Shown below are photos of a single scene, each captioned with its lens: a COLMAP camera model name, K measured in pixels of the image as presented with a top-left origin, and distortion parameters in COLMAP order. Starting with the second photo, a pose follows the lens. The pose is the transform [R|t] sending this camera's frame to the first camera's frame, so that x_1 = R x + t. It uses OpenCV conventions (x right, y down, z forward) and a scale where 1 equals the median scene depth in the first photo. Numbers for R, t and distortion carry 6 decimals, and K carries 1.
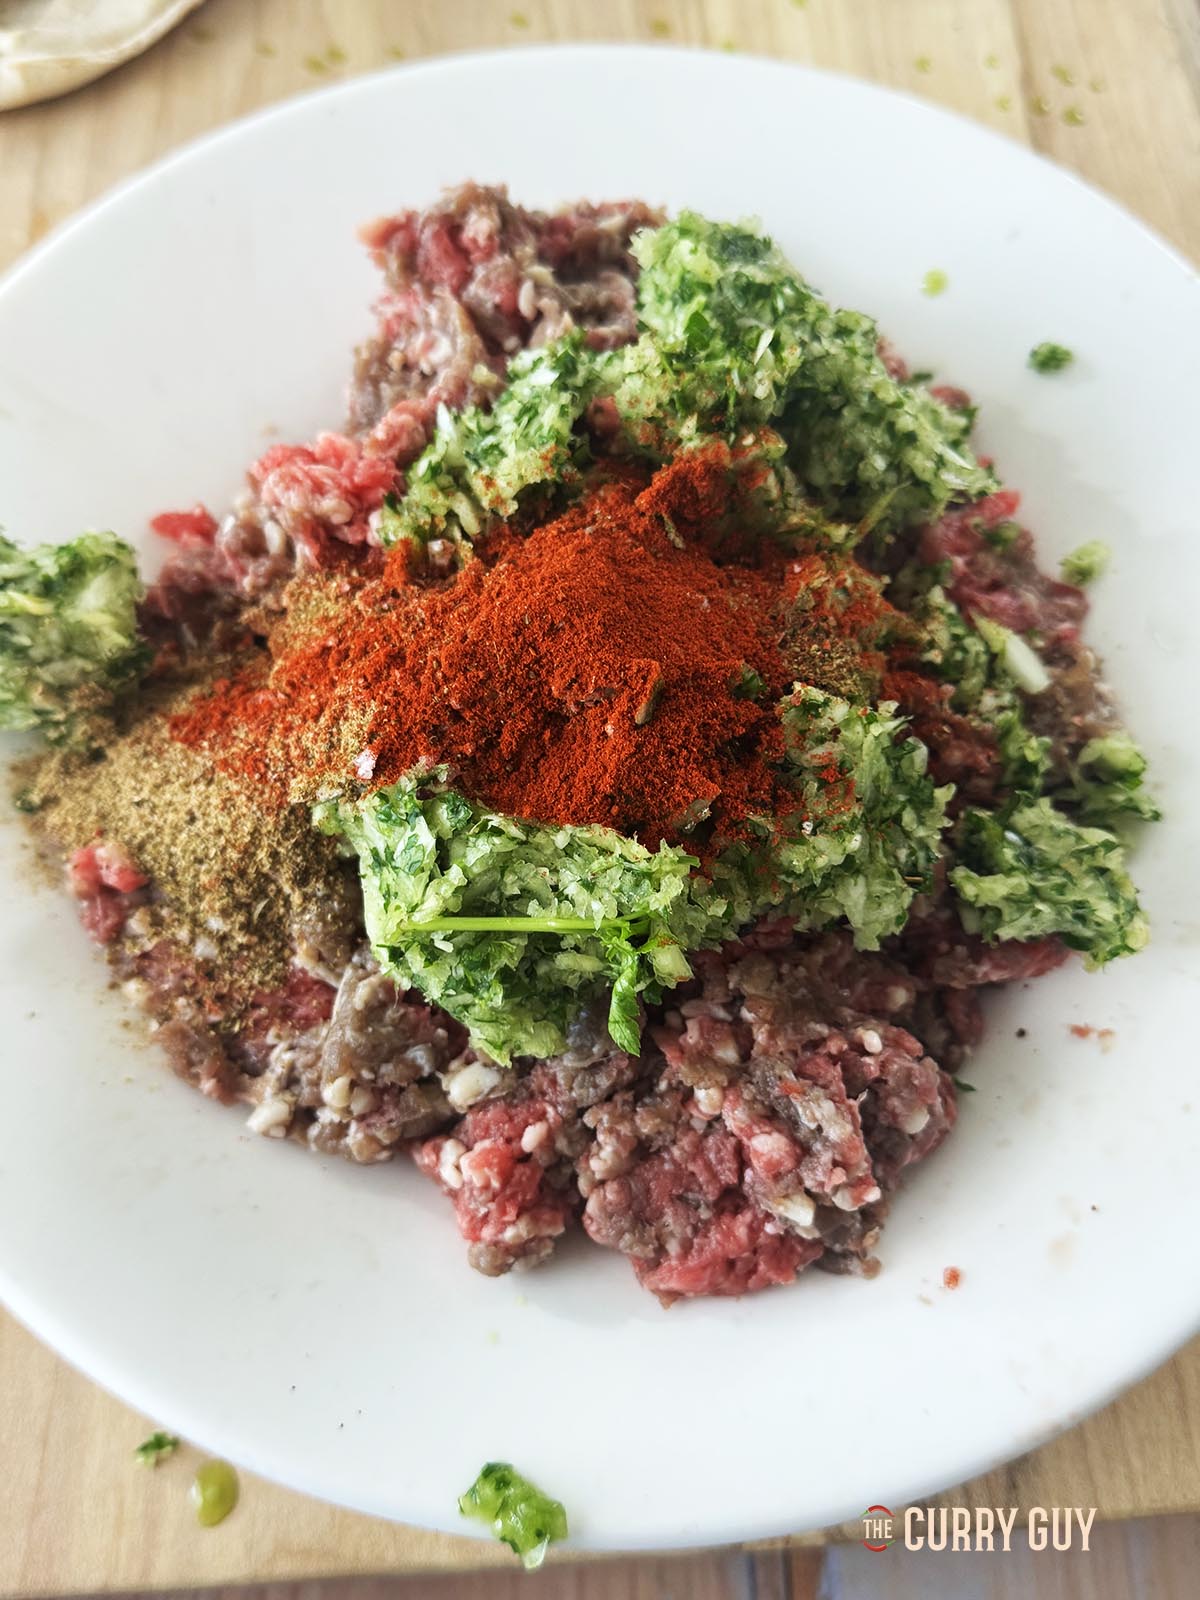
lens RADIAL K [[1283.9, 0, 600.0], [0, 1283.9, 800.0], [0, 0, 1]] dist [0.116376, -0.003946]
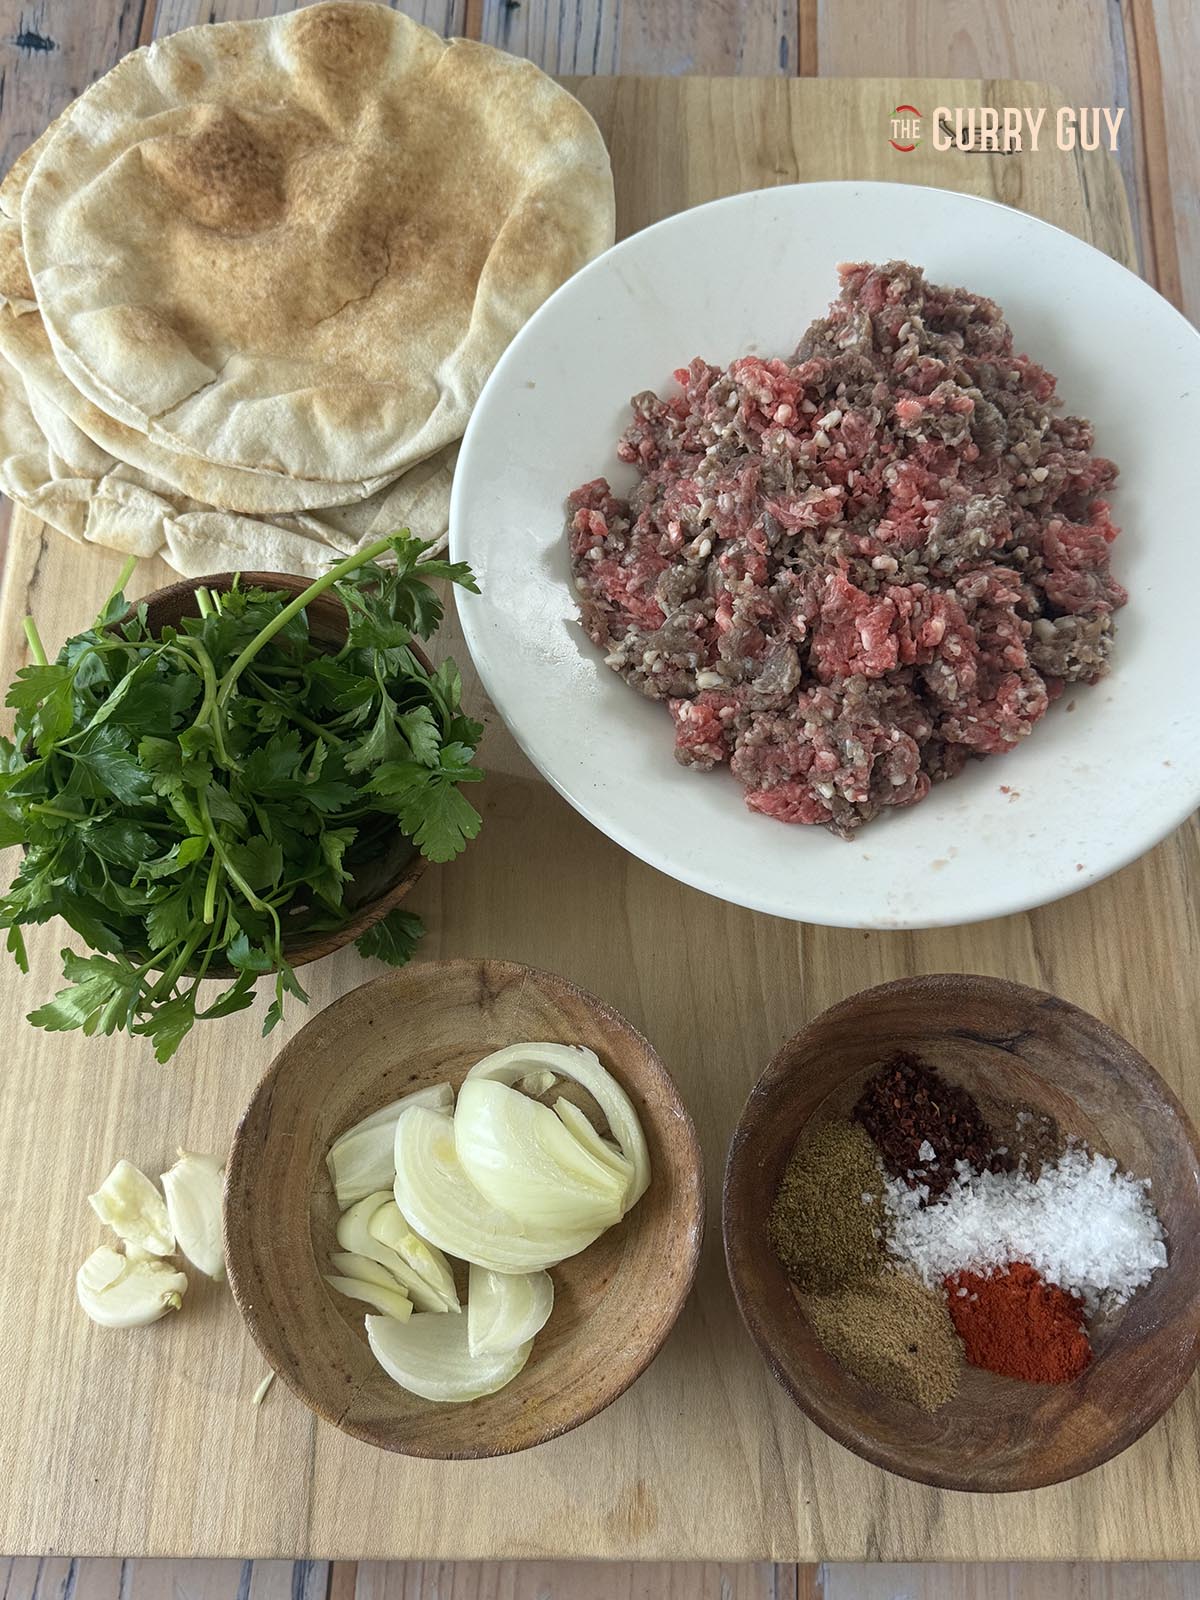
lens RADIAL K [[1244.7, 0, 600.0], [0, 1244.7, 800.0], [0, 0, 1]] dist [0.001668, -0.003616]
pose [[0.888345, 0.417215, -0.191766, 0.212397], [-0.403106, 0.908590, 0.109404, 0.249006], [0.219882, -0.019887, 0.975324, -1.012889]]
